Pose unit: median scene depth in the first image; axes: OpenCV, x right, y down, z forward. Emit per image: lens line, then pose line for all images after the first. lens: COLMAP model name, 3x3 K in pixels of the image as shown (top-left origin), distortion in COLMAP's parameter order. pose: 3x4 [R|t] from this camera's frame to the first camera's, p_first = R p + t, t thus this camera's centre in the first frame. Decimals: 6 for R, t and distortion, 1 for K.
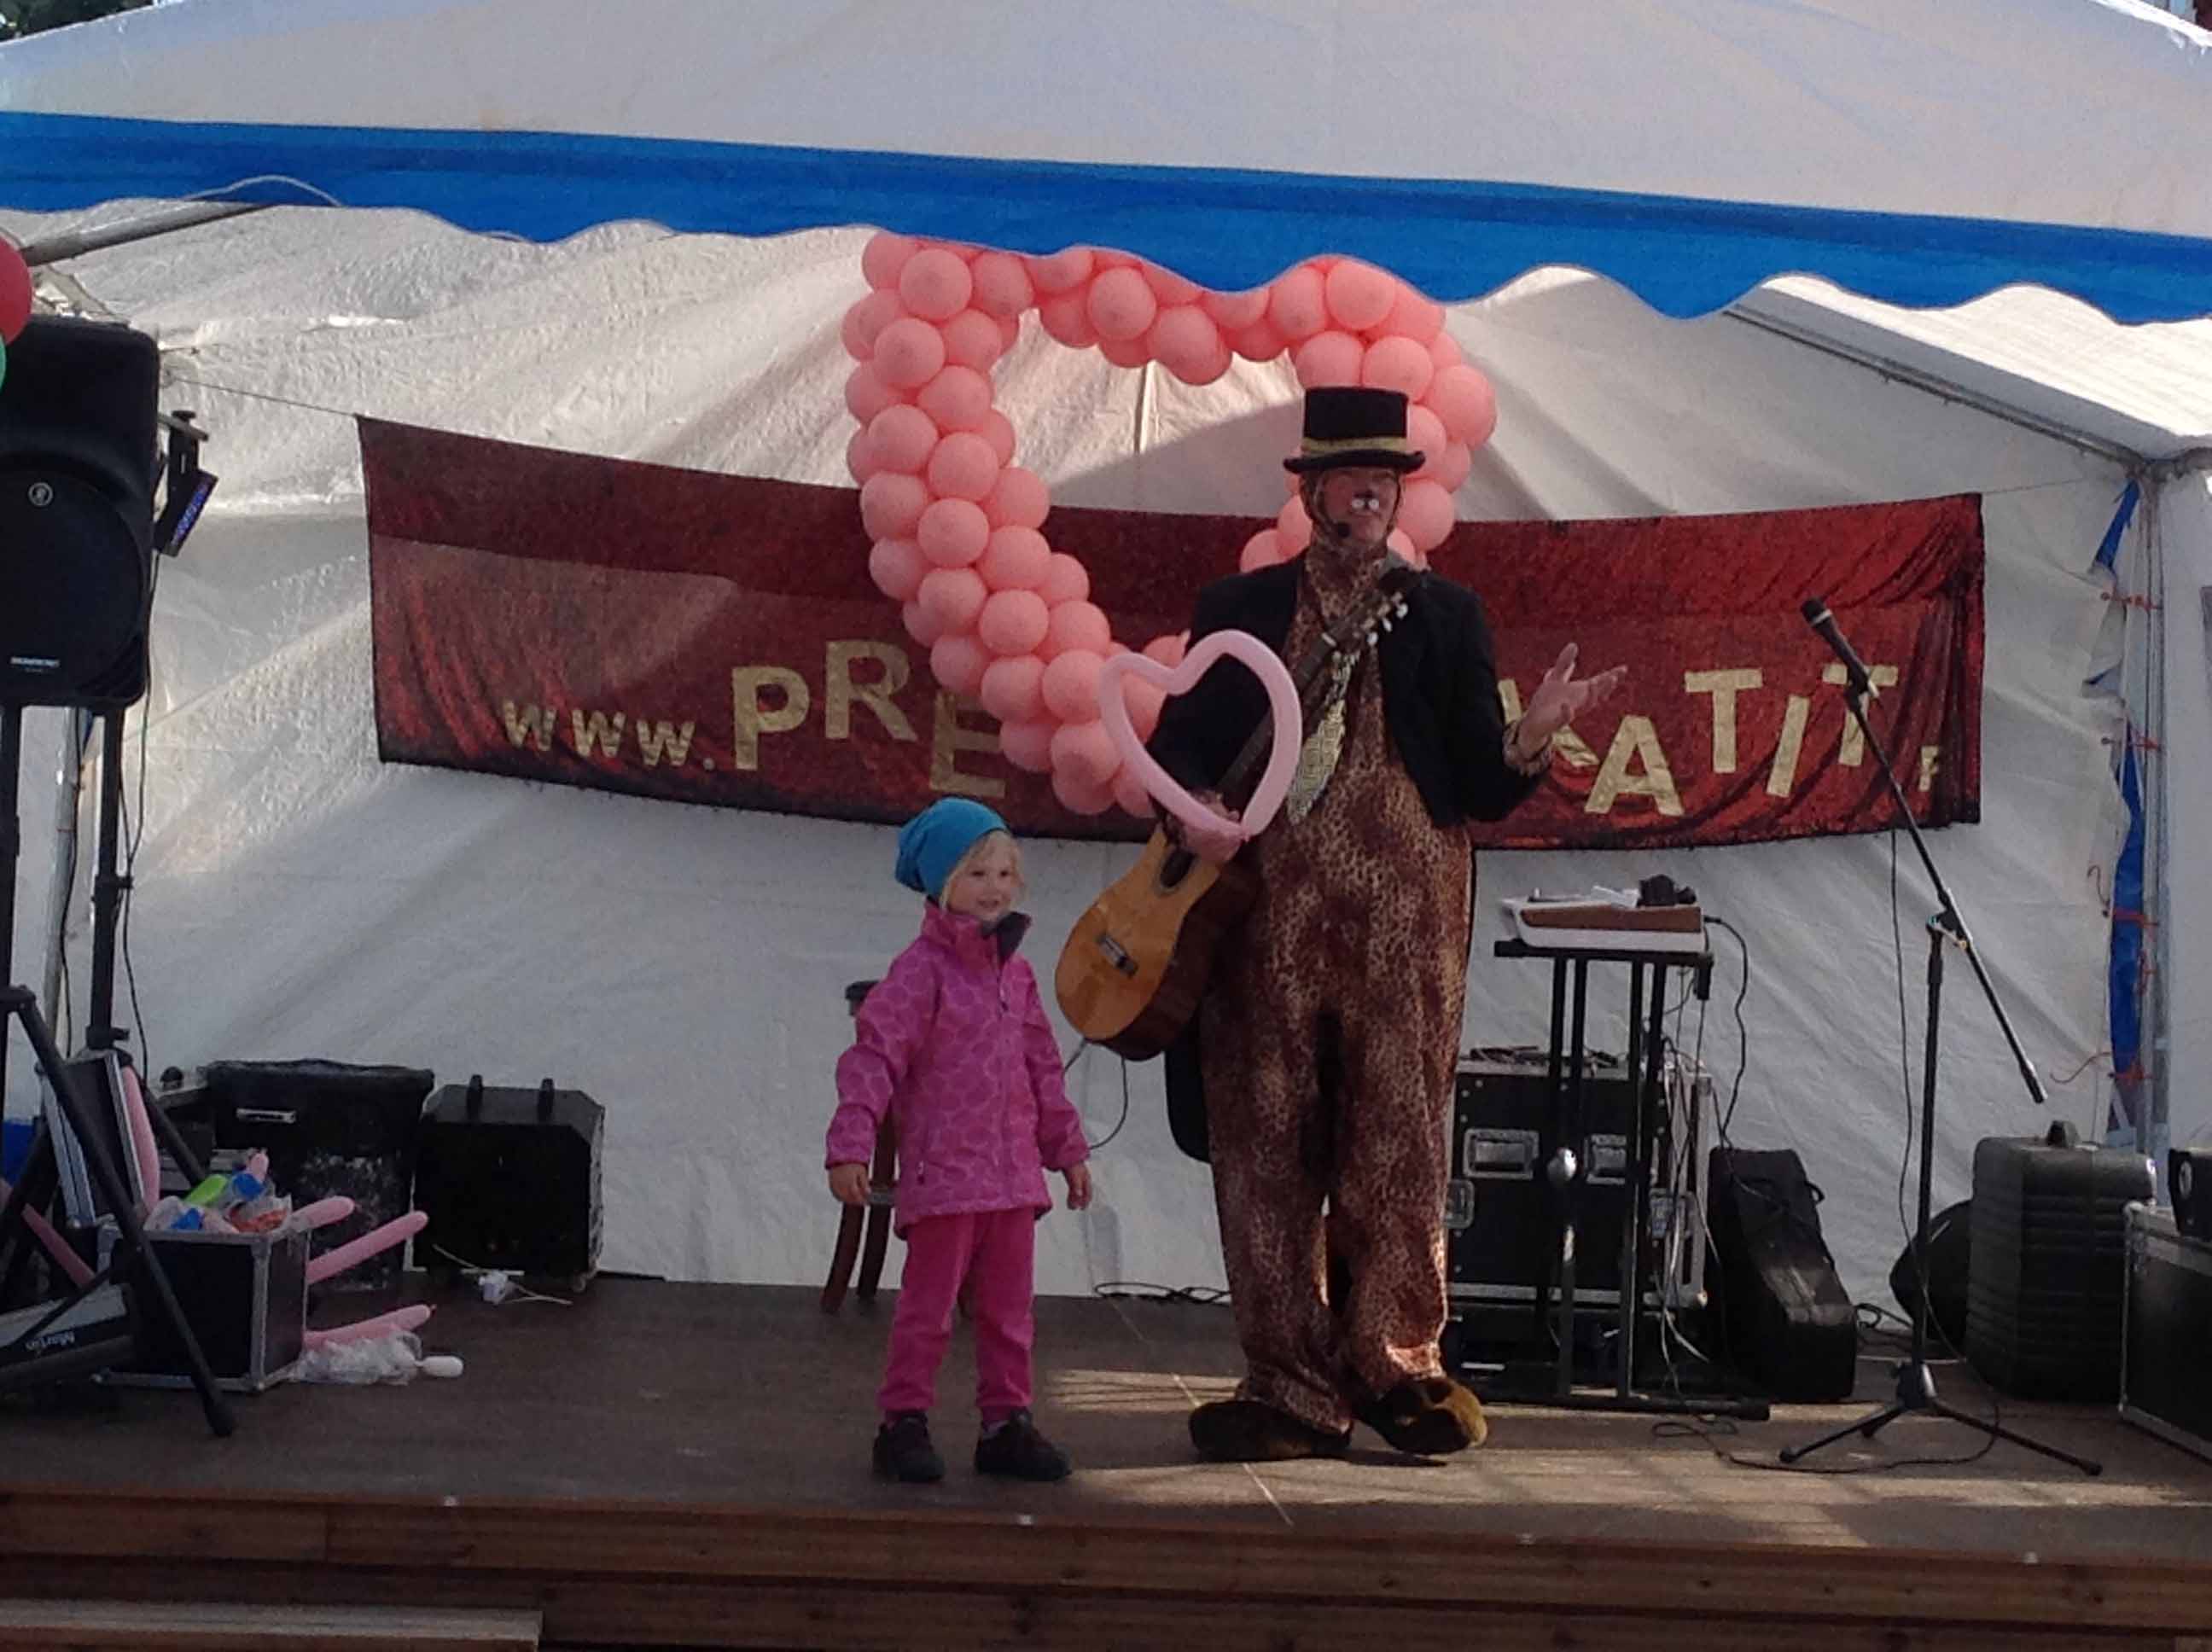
lens RADIAL K [[5029.5, 0, 1341.8], [0, 5029.5, 825.3], [0, 0, 1]] dist [0.098245, -0.482910]
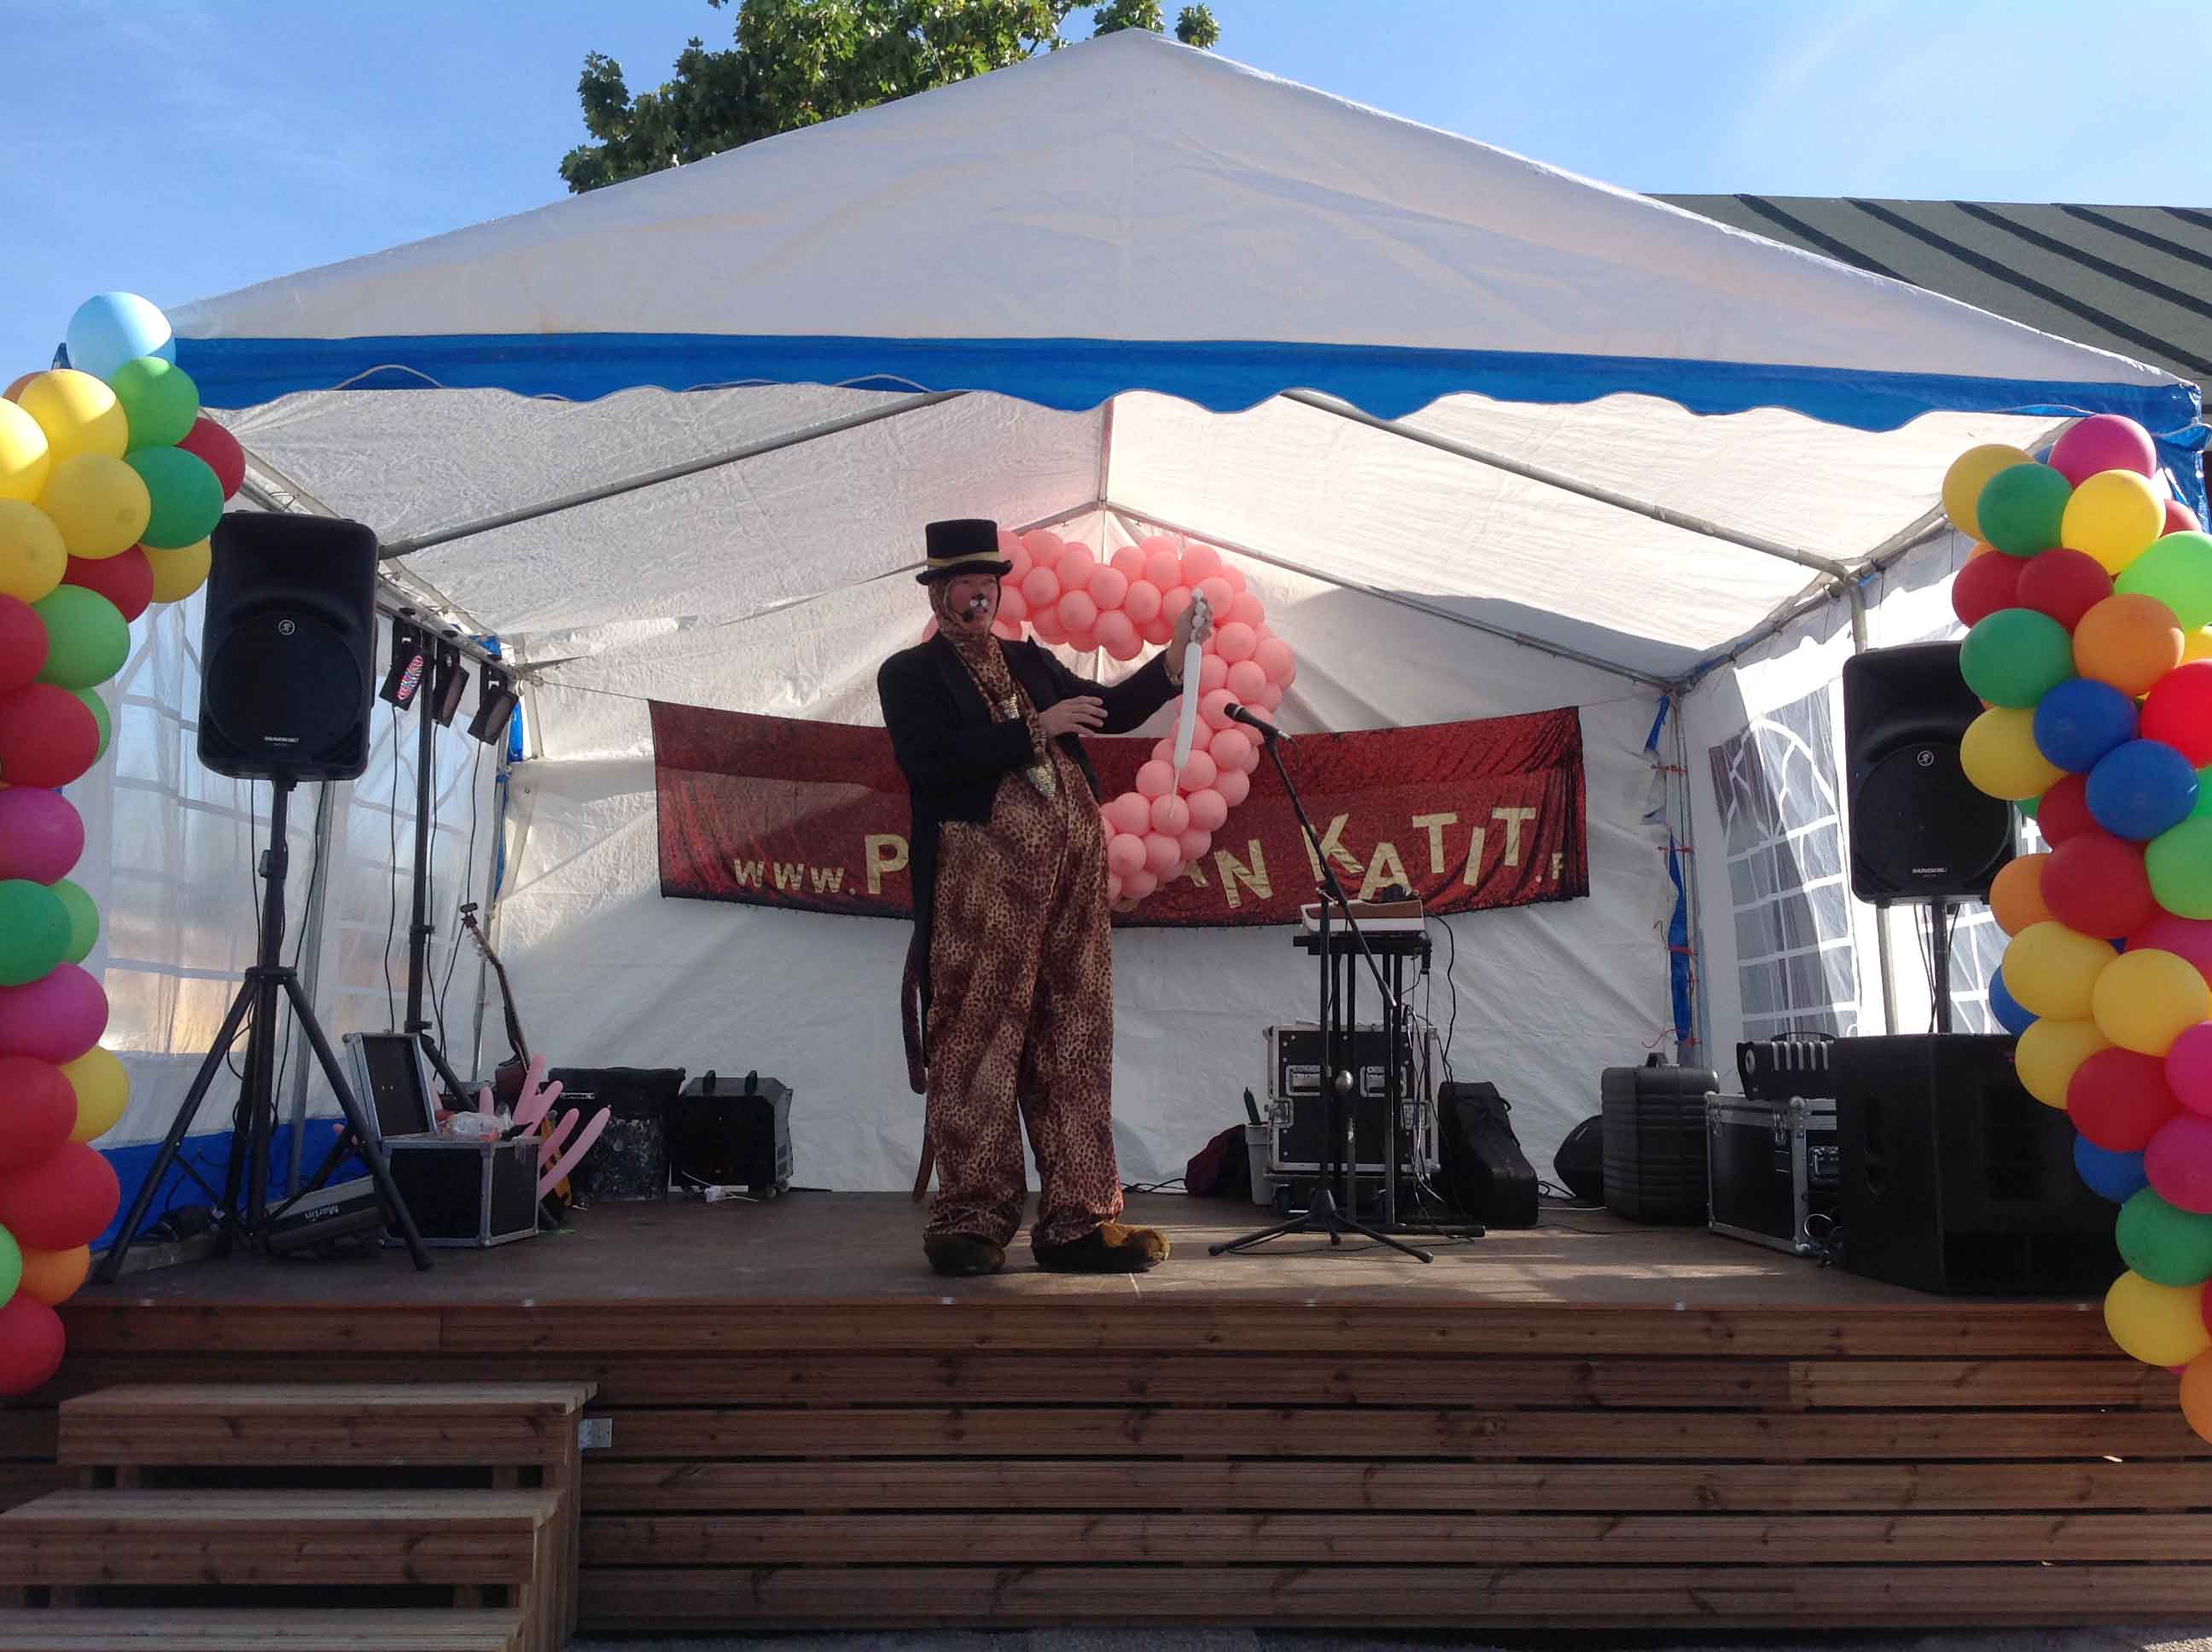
lens RADIAL K [[2107.8, 0, 1165.8], [0, 2107.8, 835.3], [0, 0, 1]] dist [0.110600, -0.260562]
pose [[0.997267, -0.048182, -0.056012, 0.024477], [0.042087, 0.993549, -0.105309, 0.050296], [0.060725, 0.102664, 0.992861, 0.277754]]
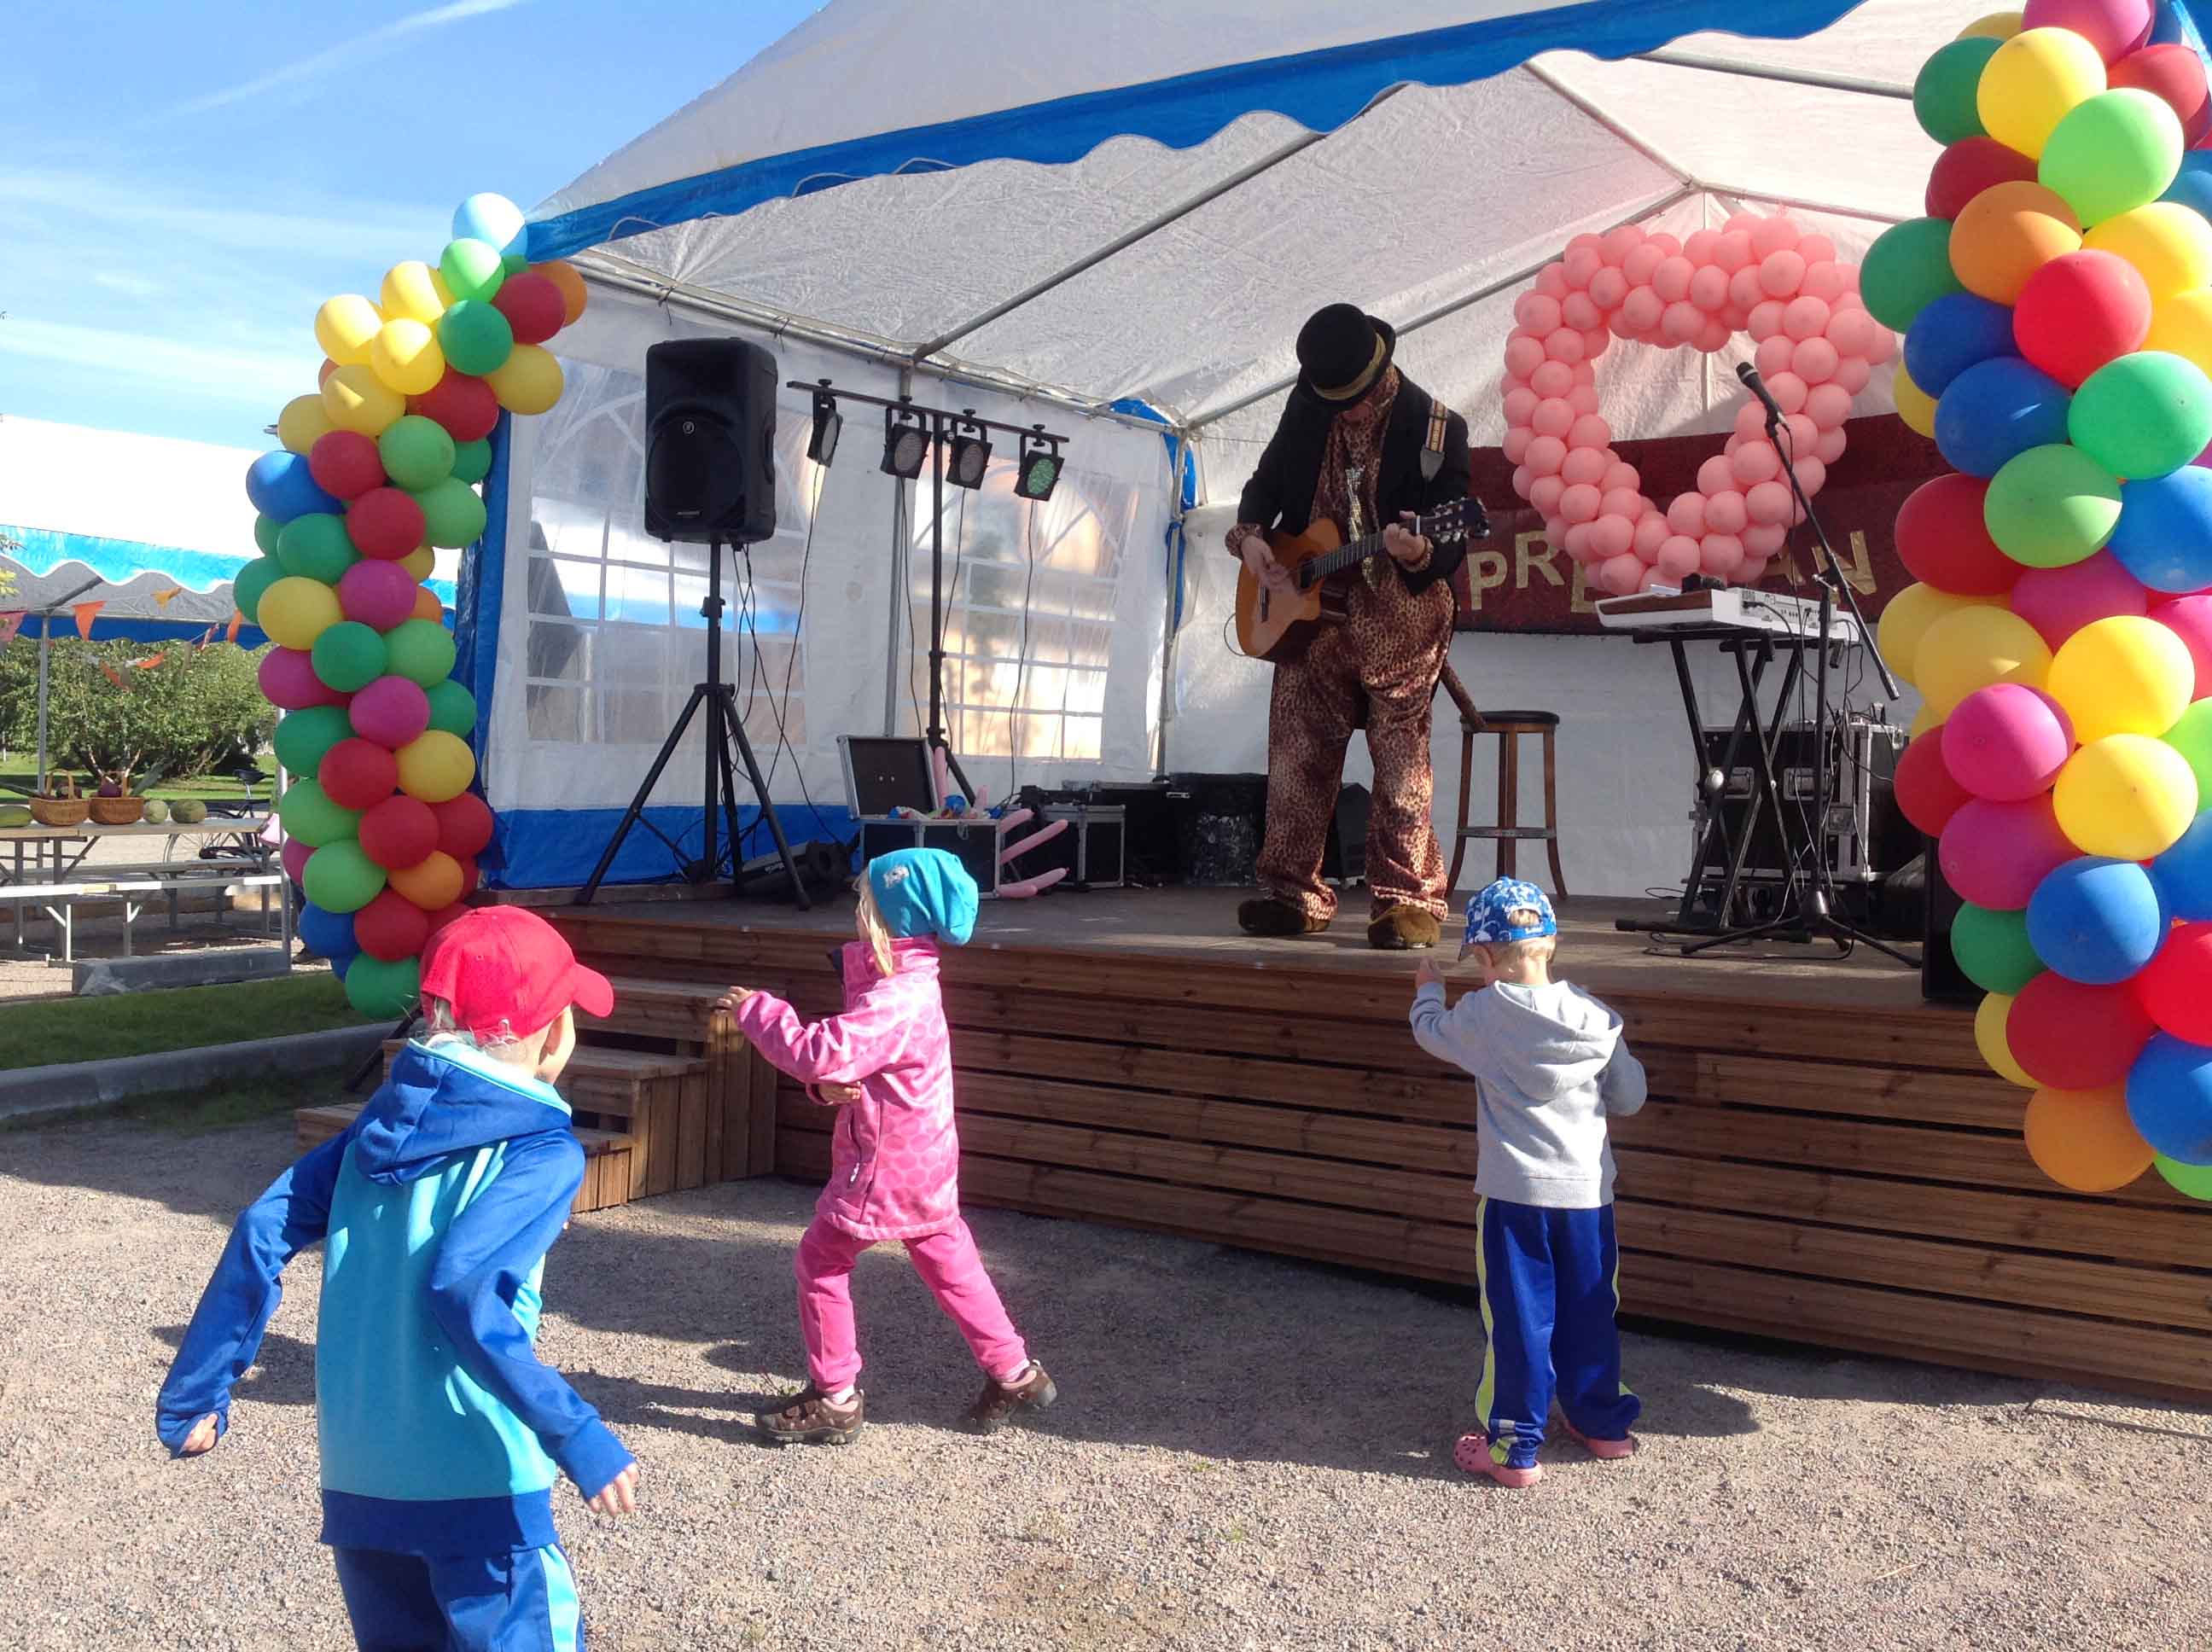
lens RADIAL K [[2148.7, 0, 1169.5], [0, 2148.7, 820.2], [0, 0, 1]] dist [0.042875, 0.005560]
pose [[0.756821, -0.028259, -0.653011, 0.305034], [0.026234, 0.999573, -0.012852, 0.072418], [0.653096, -0.007405, 0.757239, 0.337897]]
